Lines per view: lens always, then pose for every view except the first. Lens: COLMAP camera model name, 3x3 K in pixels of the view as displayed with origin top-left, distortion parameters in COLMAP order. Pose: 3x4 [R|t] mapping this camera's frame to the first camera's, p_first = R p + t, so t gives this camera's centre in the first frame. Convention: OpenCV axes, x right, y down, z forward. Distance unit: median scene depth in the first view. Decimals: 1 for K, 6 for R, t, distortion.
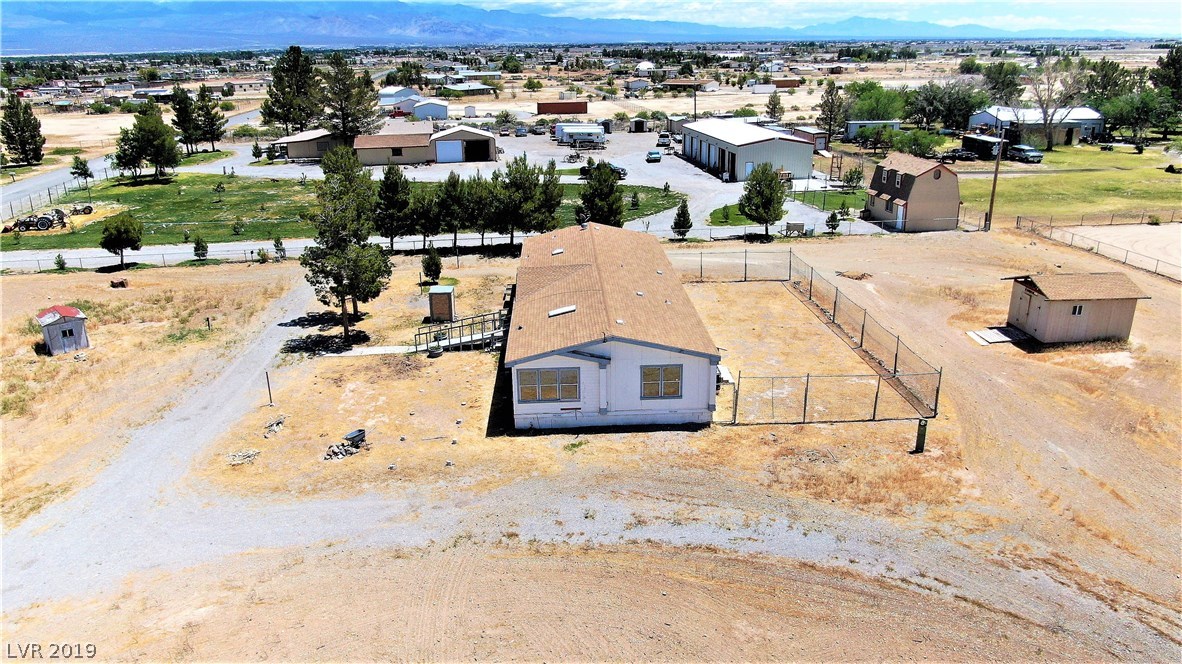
lens RADIAL K [[851.8, 0, 589.8], [0, 851.8, 332.8], [0, 0, 1]] dist [-0.024438, 0.014642]
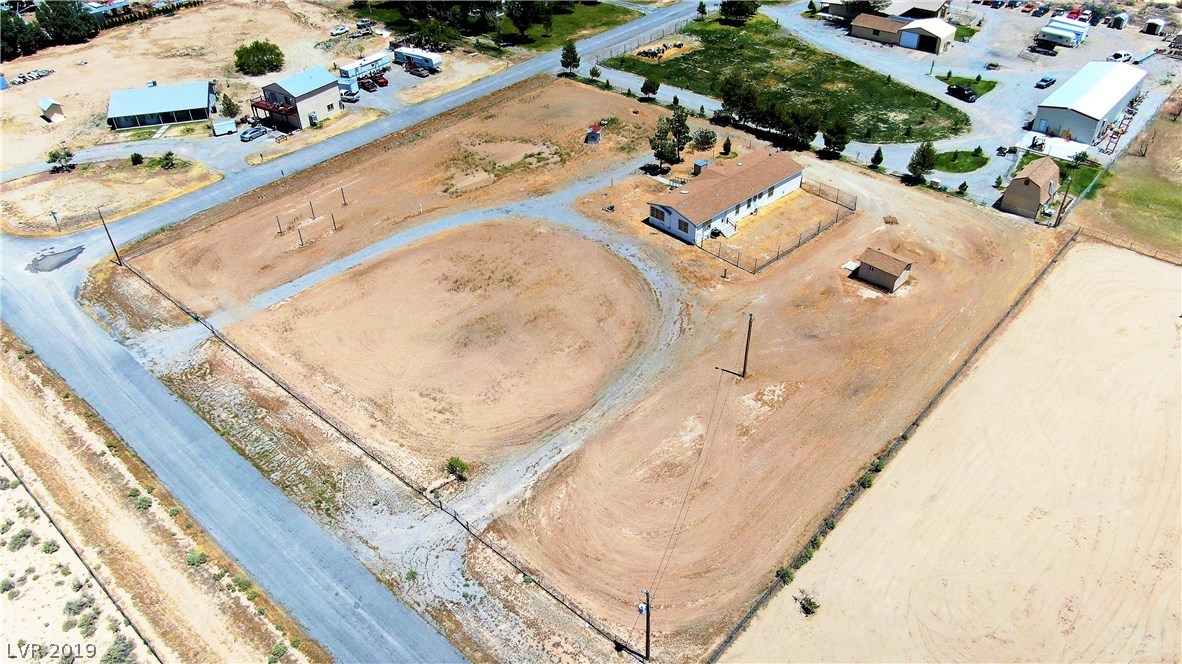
lens RADIAL K [[851.8, 0, 591.8], [0, 851.8, 330.9], [0, 0, 1]] dist [-0.024438, 0.014642]
pose [[0.645006, 0.456095, -0.613143, 1.656380], [-0.228719, 0.880797, 0.414589, -0.695890], [0.729147, -0.127175, 0.672437, -1.190219]]
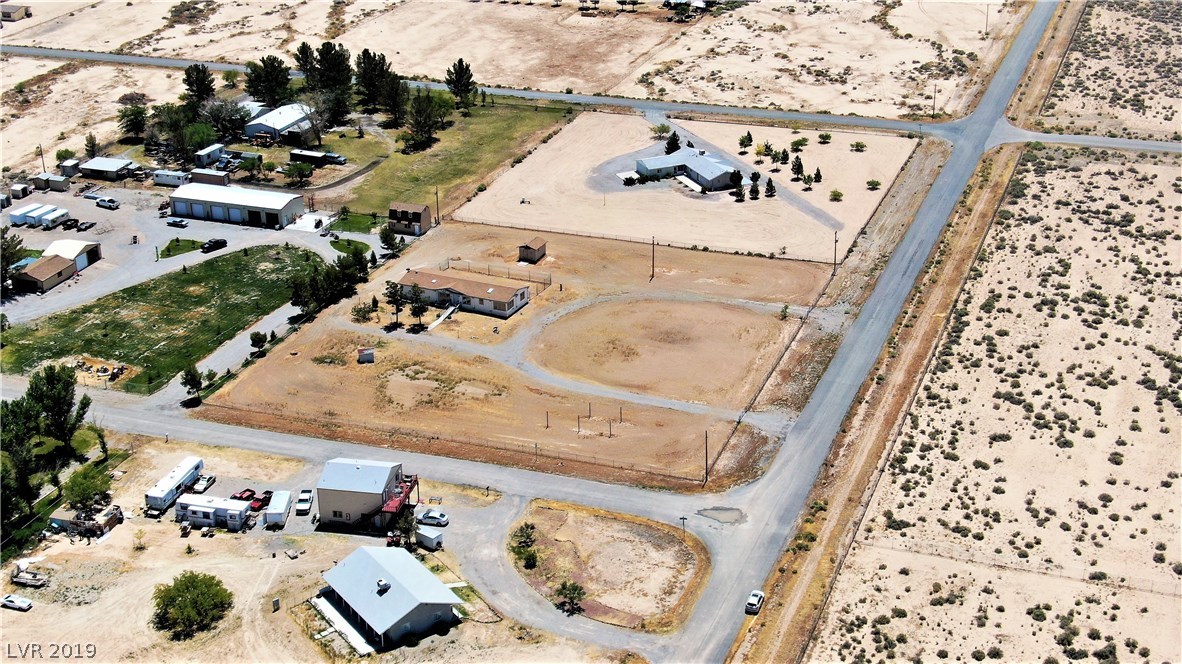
lens RADIAL K [[1691.0, 0, 590.0], [0, 1691.0, 334.1], [0, 0, 1]] dist [0.191629, 0.000000]
pose [[0.473305, -0.344617, 0.810692, -5.868646], [0.290234, 0.929922, 0.225854, -1.385264], [-0.831713, 0.128392, 0.540157, -3.404339]]
